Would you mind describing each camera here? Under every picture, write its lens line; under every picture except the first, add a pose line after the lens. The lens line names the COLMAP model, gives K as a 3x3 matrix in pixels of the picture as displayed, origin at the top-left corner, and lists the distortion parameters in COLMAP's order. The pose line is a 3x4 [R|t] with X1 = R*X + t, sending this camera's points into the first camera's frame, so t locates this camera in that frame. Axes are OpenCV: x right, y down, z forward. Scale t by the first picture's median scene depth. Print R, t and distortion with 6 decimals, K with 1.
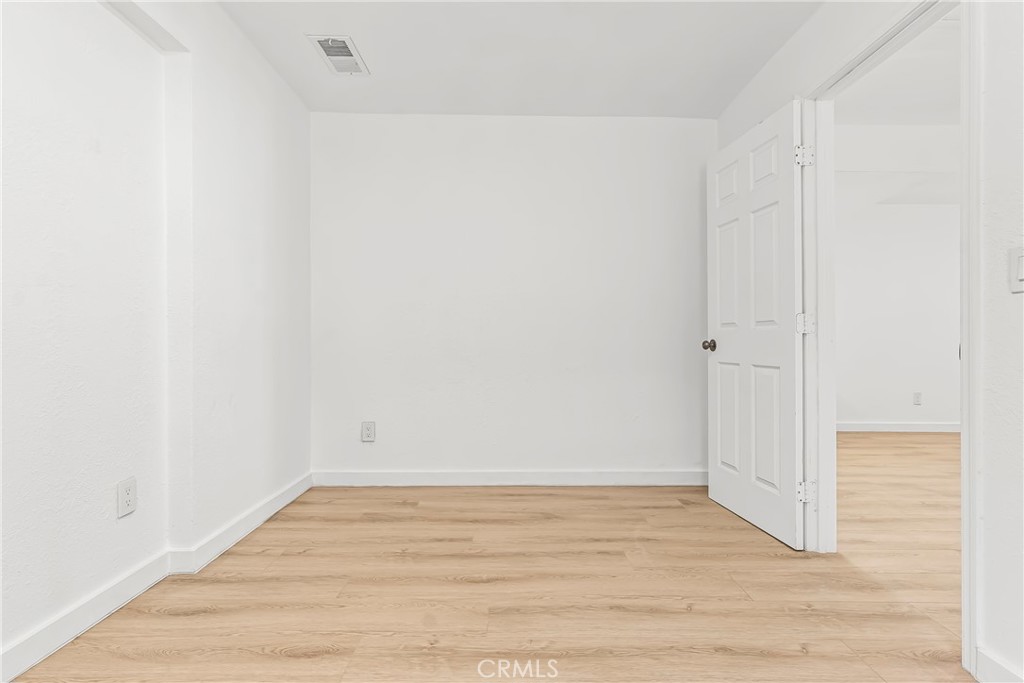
lens RADIAL K [[485.3, 0, 513.8], [0, 485.3, 341.8], [0, 0, 1]] dist [0.001701, -0.000220]
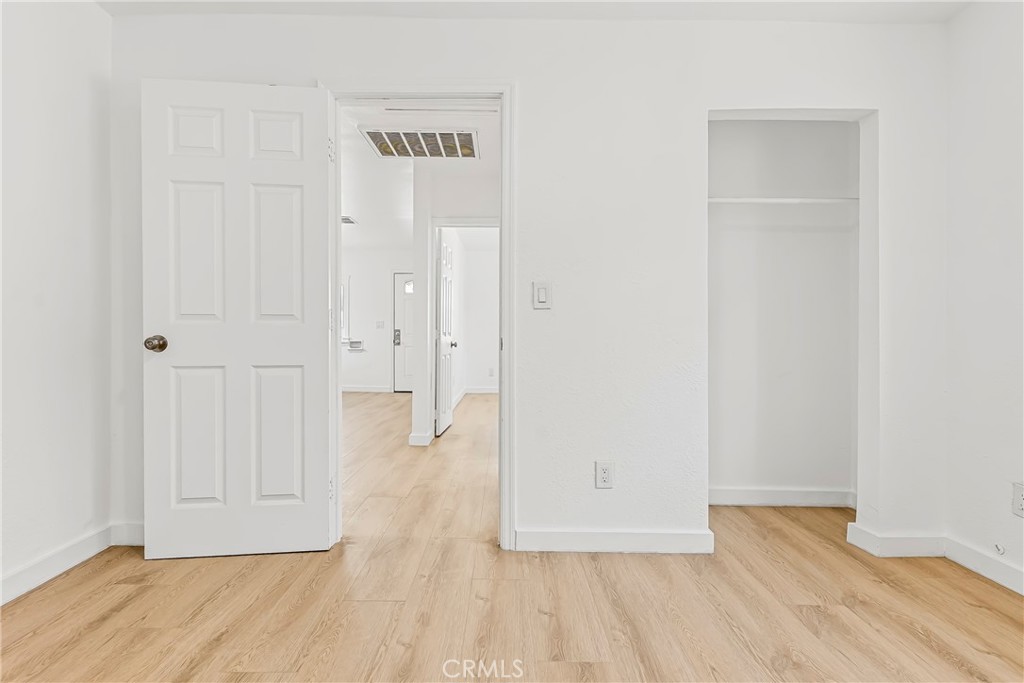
lens RADIAL K [[485.3, 0, 503.9], [0, 485.3, 339.6], [0, 0, 1]] dist [0.001701, -0.000220]
pose [[0.017821, -0.012904, 0.999758, -0.371962], [0.000556, 0.999917, 0.012896, -0.009643], [-0.999841, 0.000326, 0.017826, 0.598218]]
